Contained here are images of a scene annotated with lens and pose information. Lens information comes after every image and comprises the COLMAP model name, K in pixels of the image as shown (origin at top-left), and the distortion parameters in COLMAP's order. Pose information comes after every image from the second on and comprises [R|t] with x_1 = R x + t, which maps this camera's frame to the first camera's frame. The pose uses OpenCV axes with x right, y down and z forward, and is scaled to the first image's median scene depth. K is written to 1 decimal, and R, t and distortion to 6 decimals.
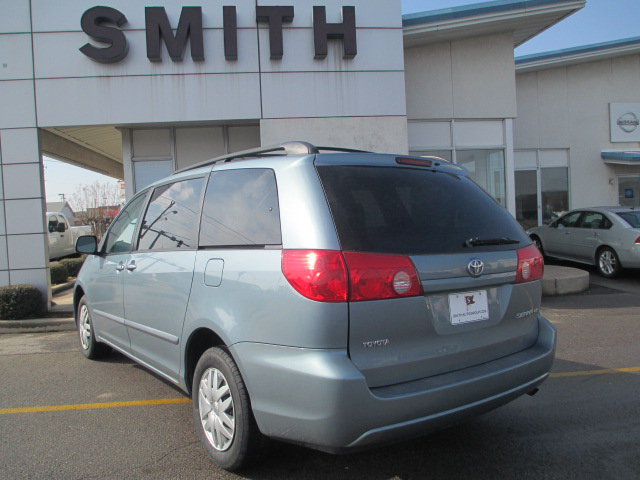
lens RADIAL K [[532.2, 0, 316.6], [0, 532.2, 240.0], [0, 0, 1]] dist [-0.057067, 0.010478]
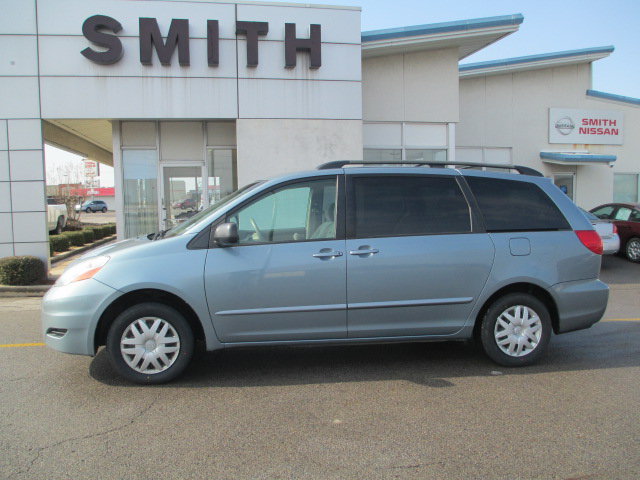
lens RADIAL K [[532.2, 0, 316.6], [0, 532.2, 240.0], [0, 0, 1]] dist [-0.057067, 0.010478]
pose [[0.997436, 0.024687, 0.067167, -0.003213], [-0.026606, 0.999258, 0.027839, 0.001517], [-0.066430, -0.029555, 0.997353, -0.172470]]
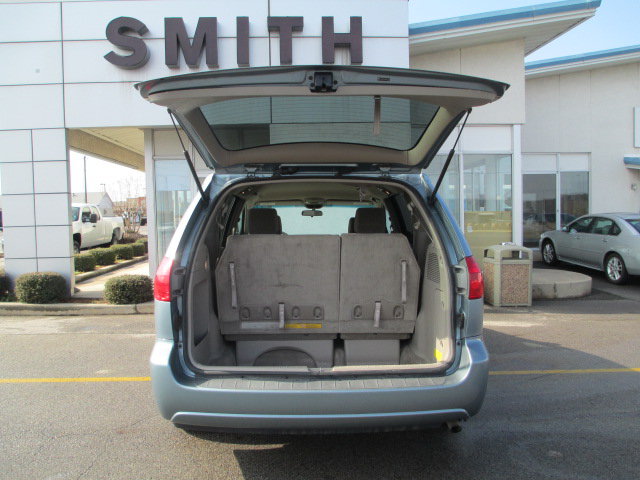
lens RADIAL K [[532.2, 0, 316.6], [0, 532.2, 240.0], [0, 0, 1]] dist [-0.057067, 0.010478]
pose [[0.997325, 0.029116, -0.067053, 0.062974], [-0.028506, 0.999543, 0.010037, -0.007430], [0.067314, -0.008098, 0.997699, -0.052622]]
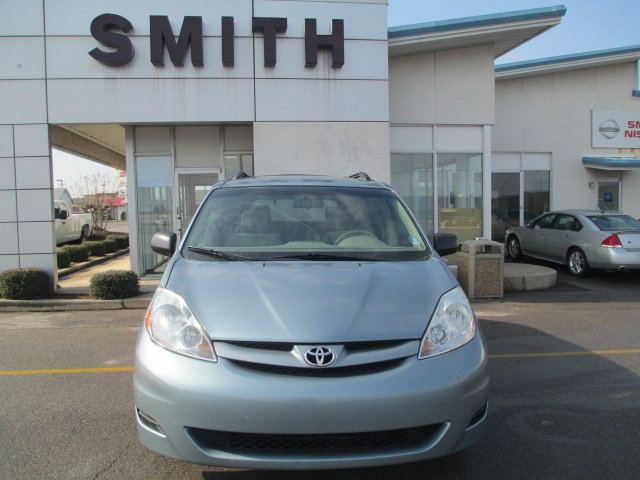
lens RADIAL K [[532.2, 0, 316.6], [0, 532.2, 240.0], [0, 0, 1]] dist [-0.057067, 0.010478]
pose [[0.999614, 0.027211, 0.005689, 0.022158], [-0.027286, 0.999535, 0.013600, -0.003451], [-0.005317, -0.013750, 0.999891, -0.086338]]
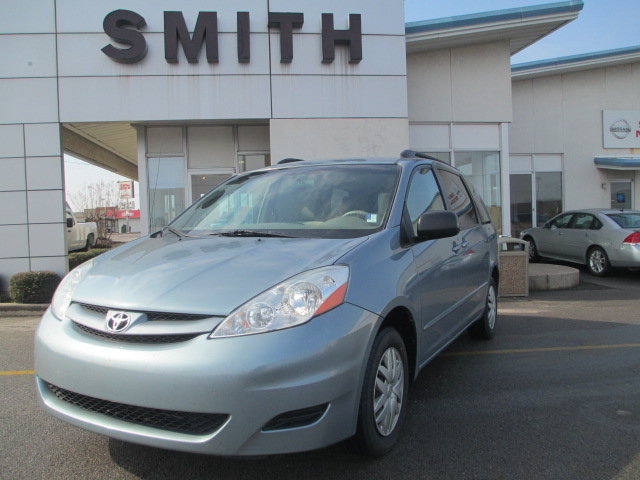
lens RADIAL K [[532.2, 0, 316.6], [0, 532.2, 240.0], [0, 0, 1]] dist [-0.057067, 0.010478]
pose [[0.999874, 0.014576, 0.006250, -0.016092], [-0.014524, 0.999860, -0.008331, 0.021115], [-0.006371, 0.008240, 0.999946, -0.055996]]
